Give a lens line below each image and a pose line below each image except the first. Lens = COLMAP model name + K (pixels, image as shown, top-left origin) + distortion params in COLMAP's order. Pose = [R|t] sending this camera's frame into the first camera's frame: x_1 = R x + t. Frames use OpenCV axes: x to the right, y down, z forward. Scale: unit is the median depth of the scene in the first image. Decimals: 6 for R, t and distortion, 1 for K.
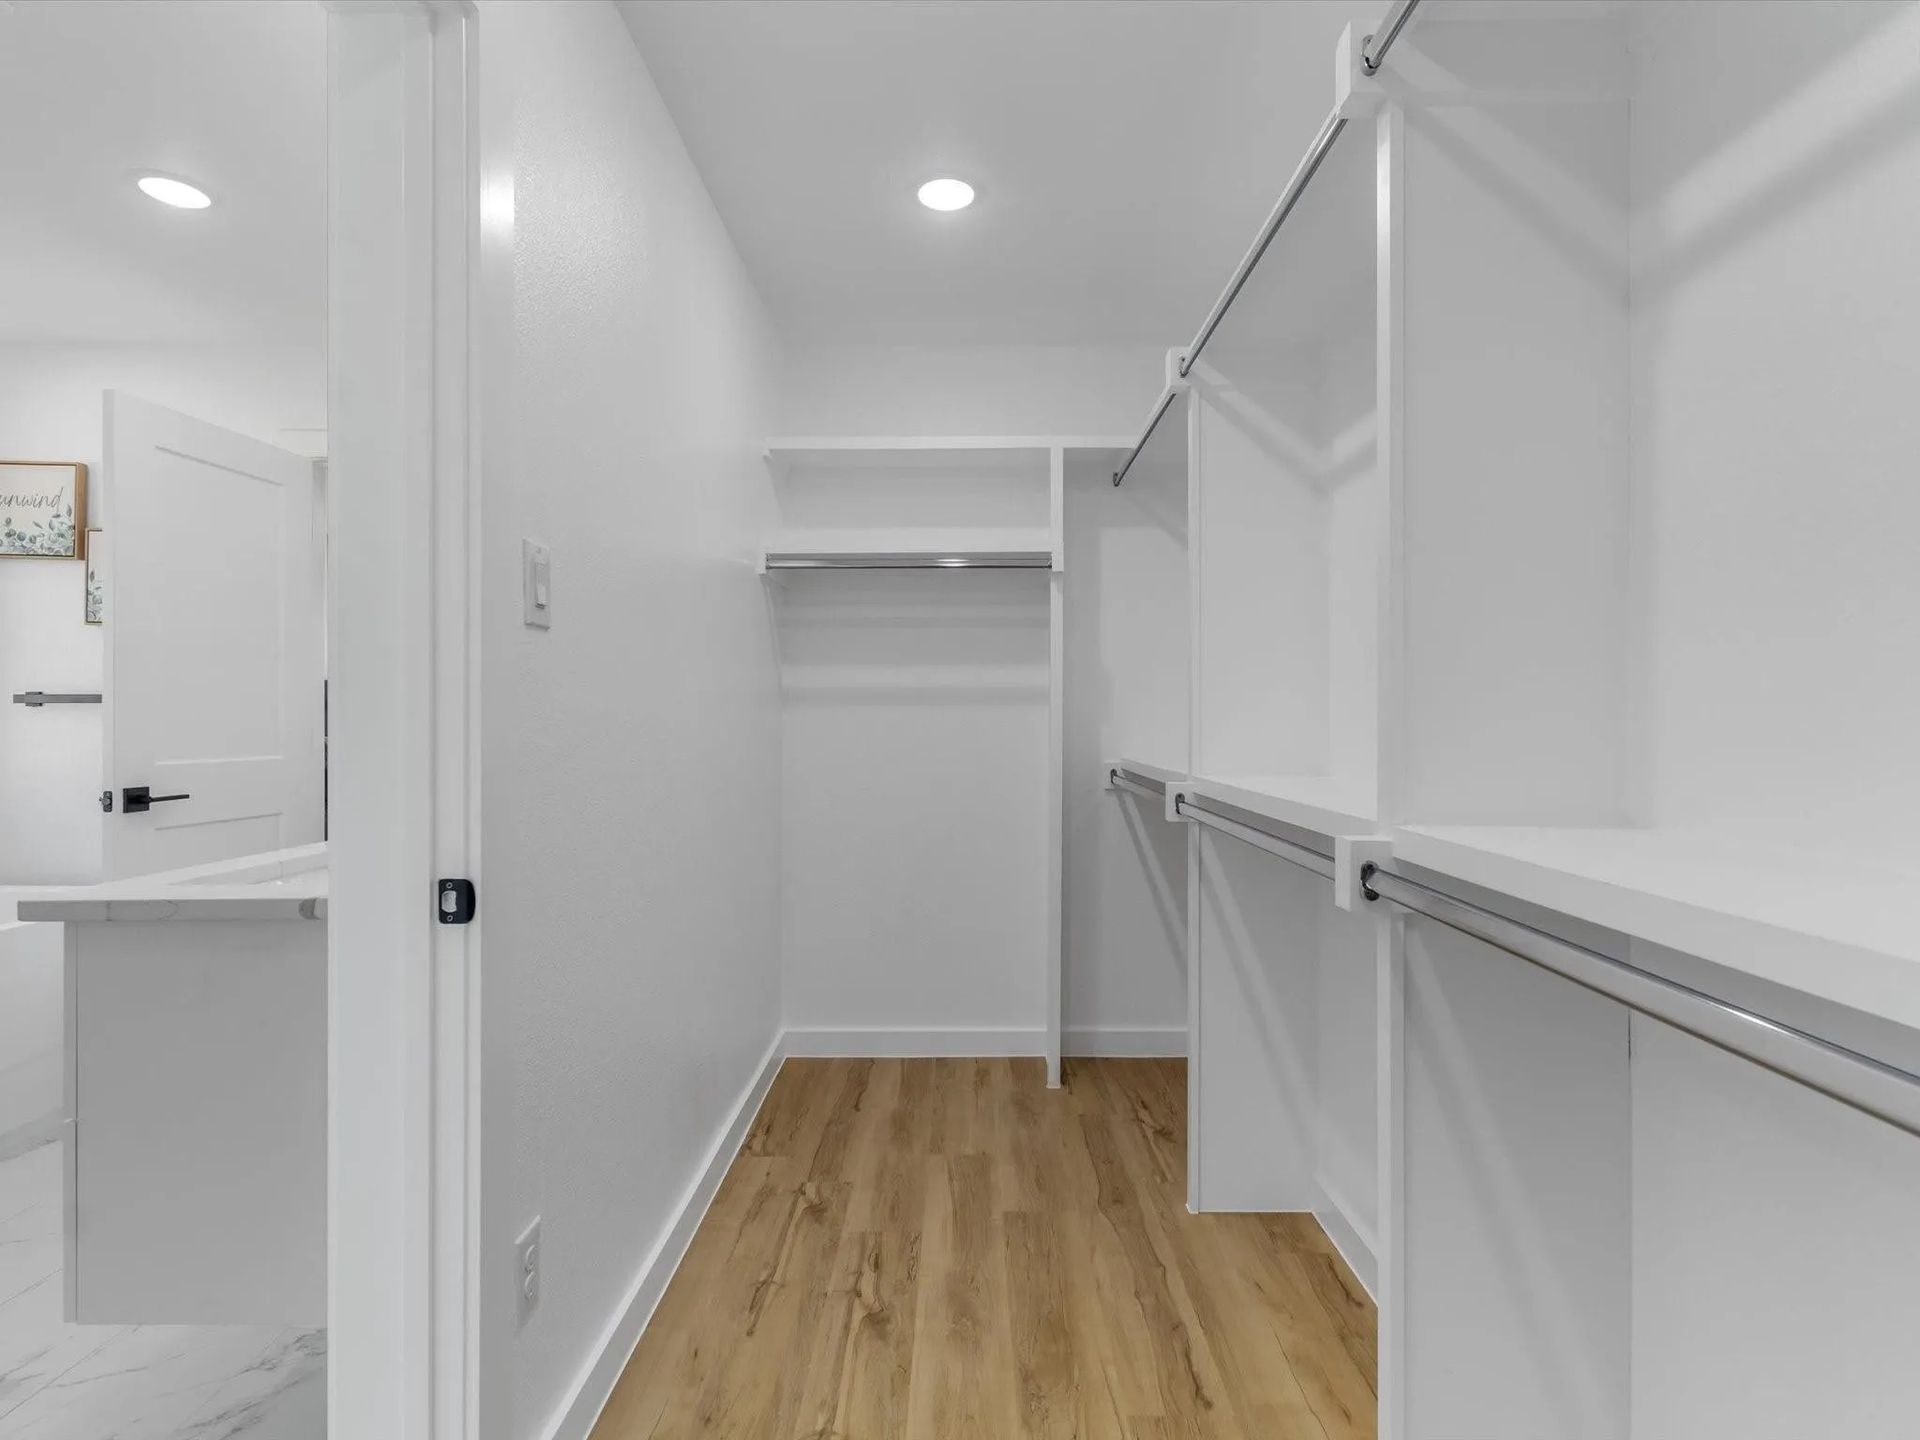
lens RADIAL K [[962.6, 0, 961.5], [0, 962.6, 718.5], [0, 0, 1]] dist [0.001439, 0.001118]
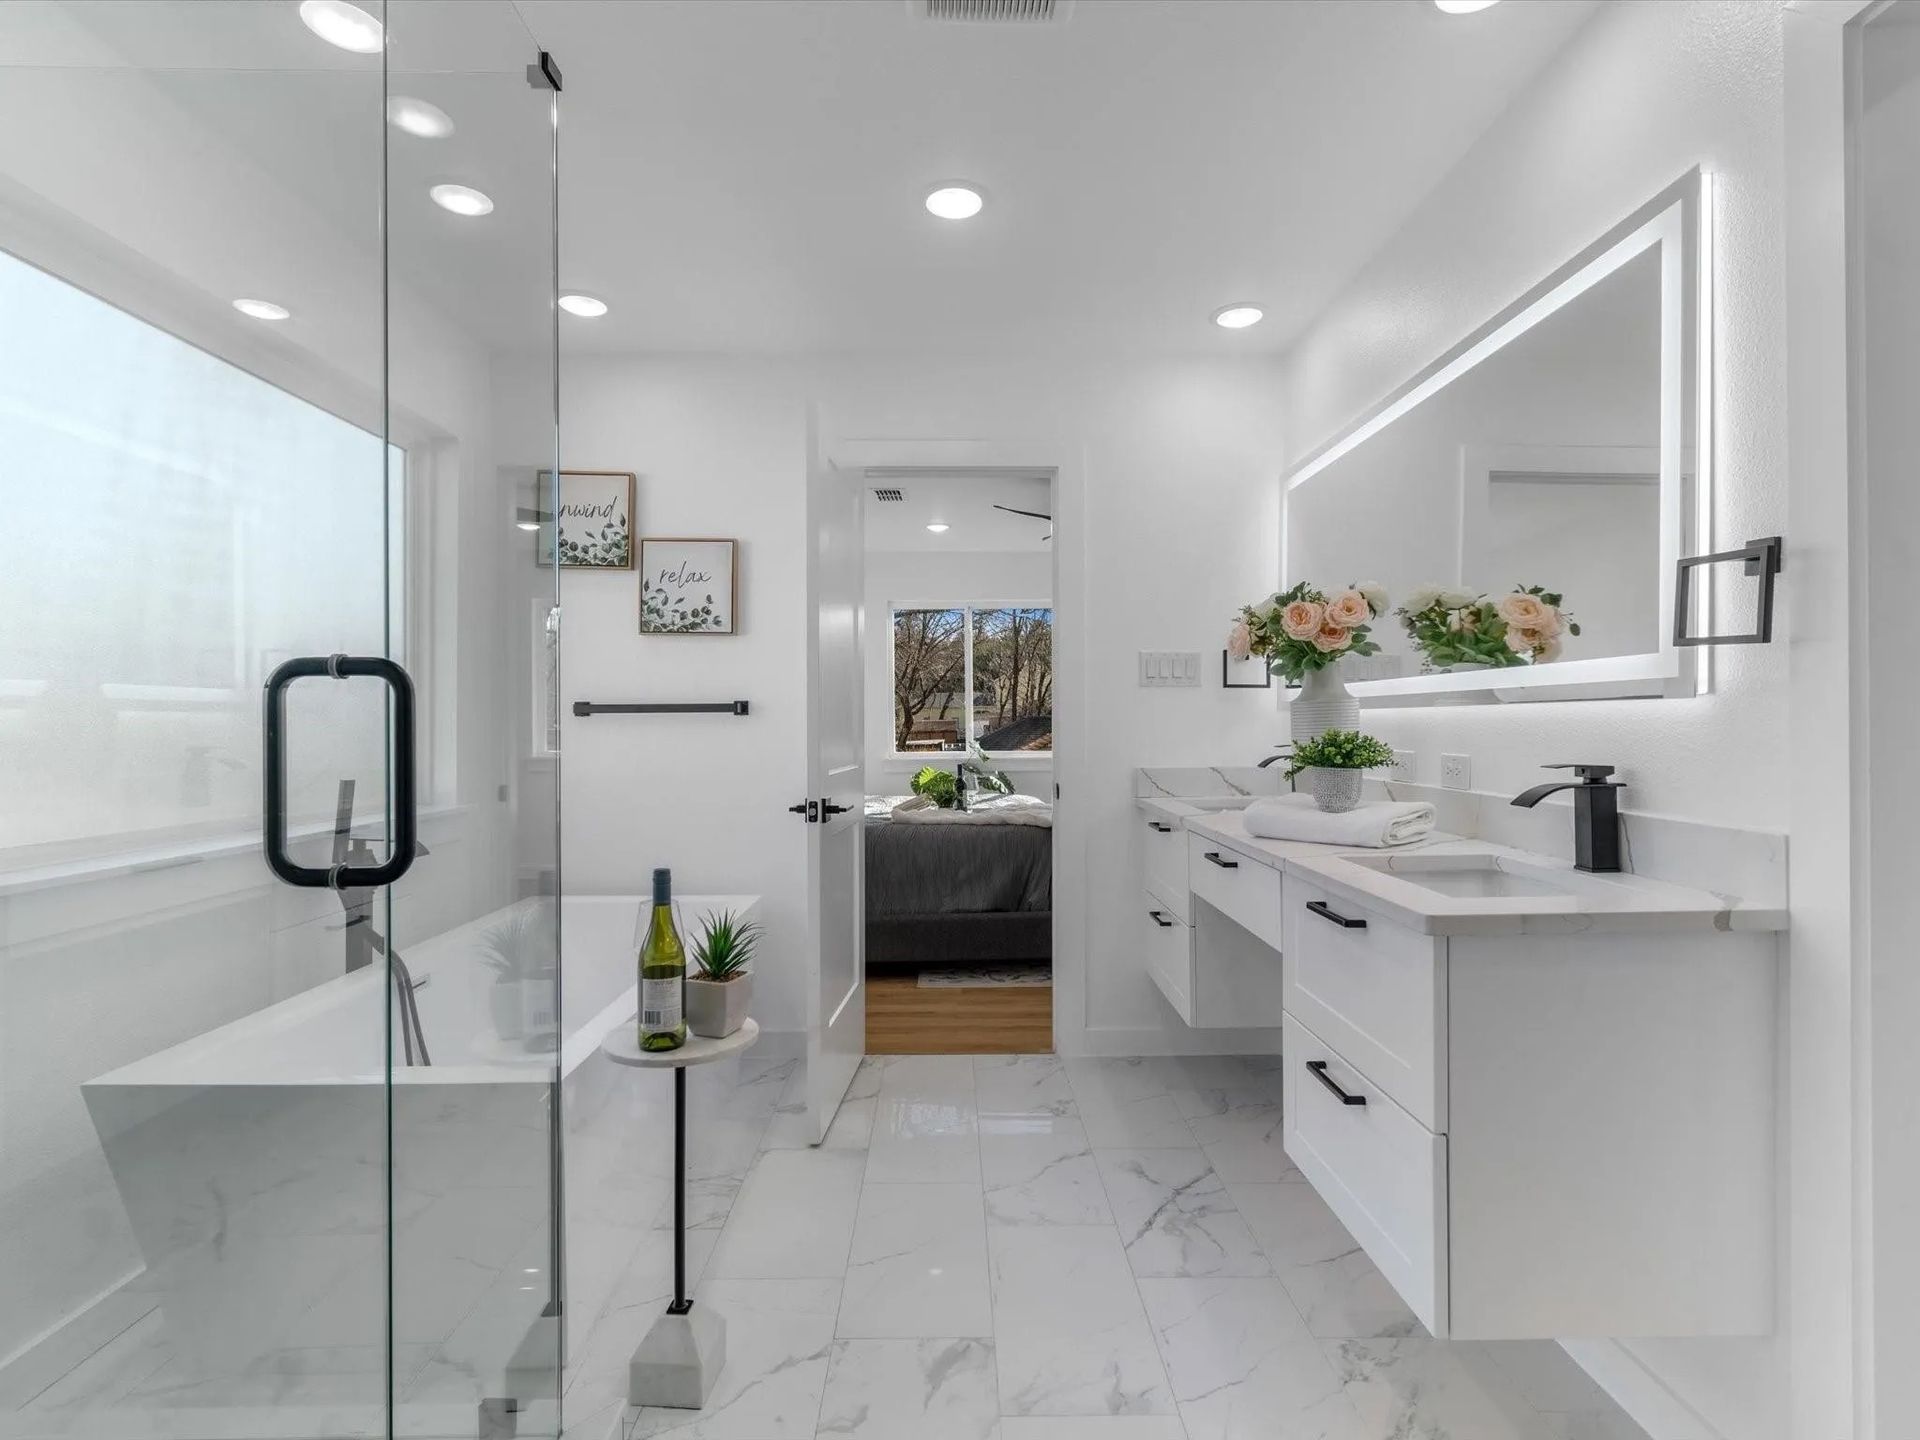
lens RADIAL K [[962.6, 0, 960.1], [0, 962.6, 722.5], [0, 0, 1]] dist [0.001439, 0.001118]
pose [[0.999900, -0.000353, 0.014133, -0.589125], [0.000398, 0.999995, -0.003208, -0.003053], [-0.014132, 0.003213, 0.999895, -0.000633]]
